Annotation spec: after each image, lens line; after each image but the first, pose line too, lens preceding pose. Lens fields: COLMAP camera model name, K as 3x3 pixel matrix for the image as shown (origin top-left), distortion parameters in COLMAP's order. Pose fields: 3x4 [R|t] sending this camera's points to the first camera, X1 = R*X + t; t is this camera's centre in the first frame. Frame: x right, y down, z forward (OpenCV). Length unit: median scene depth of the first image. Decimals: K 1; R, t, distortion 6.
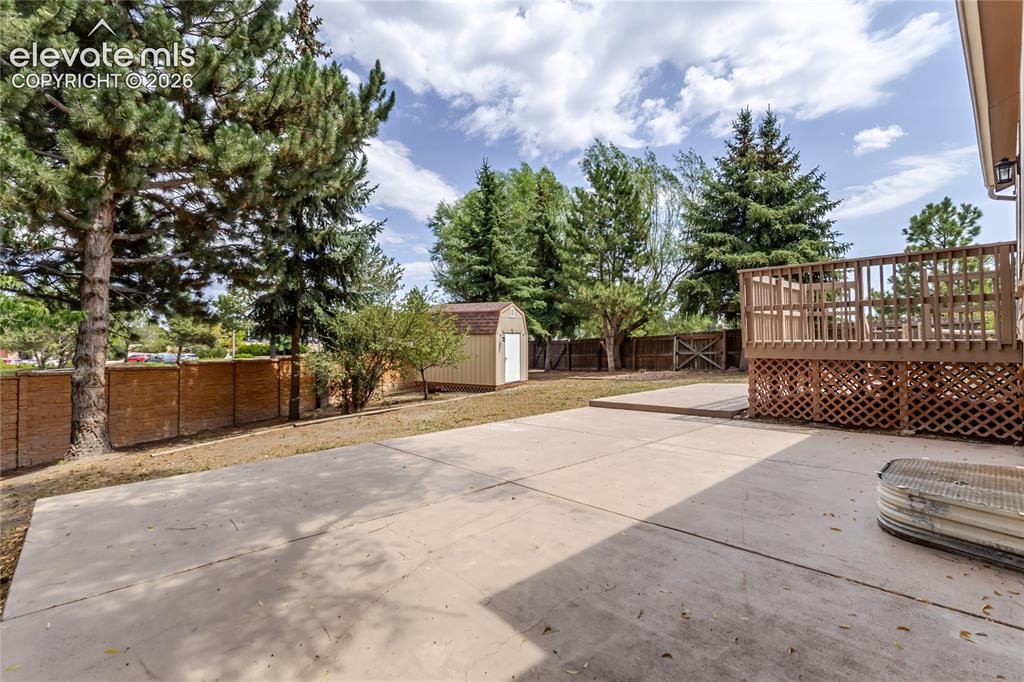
lens RADIAL K [[469.0, 0, 512.6], [0, 469.0, 335.8], [0, 0, 1]] dist [0.000611, 0.000053]
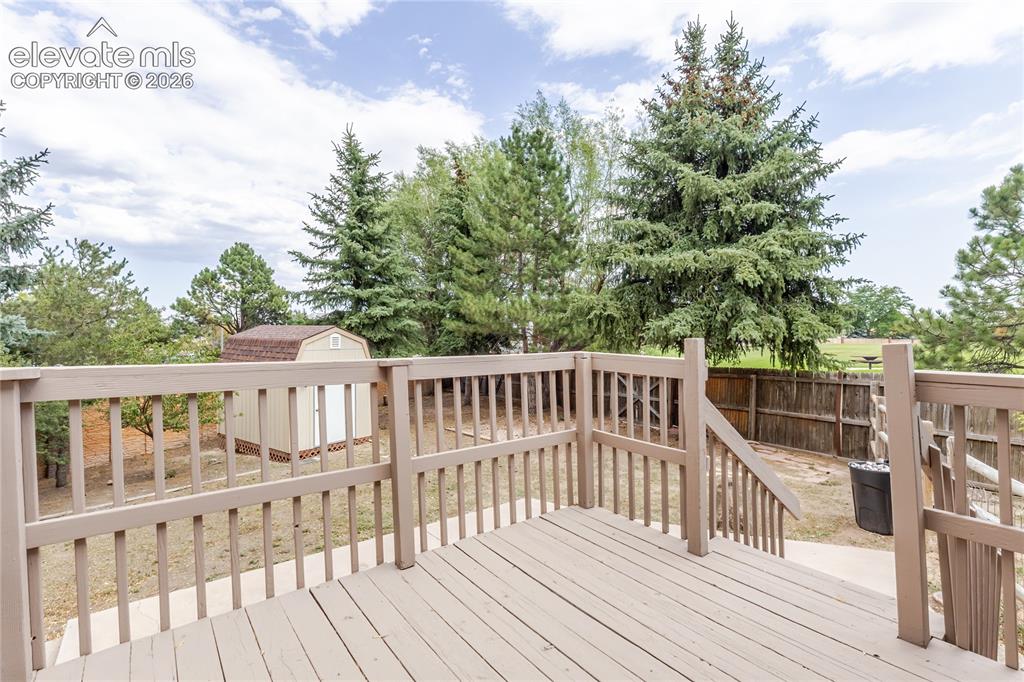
lens RADIAL K [[469.0, 0, 512.6], [0, 469.0, 335.8], [0, 0, 1]] dist [0.000611, 0.000053]
pose [[0.993492, 0.010720, -0.113395, 0.332831], [-0.008765, 0.999804, 0.017727, -0.071683], [0.113563, -0.016618, 0.993392, 0.342841]]
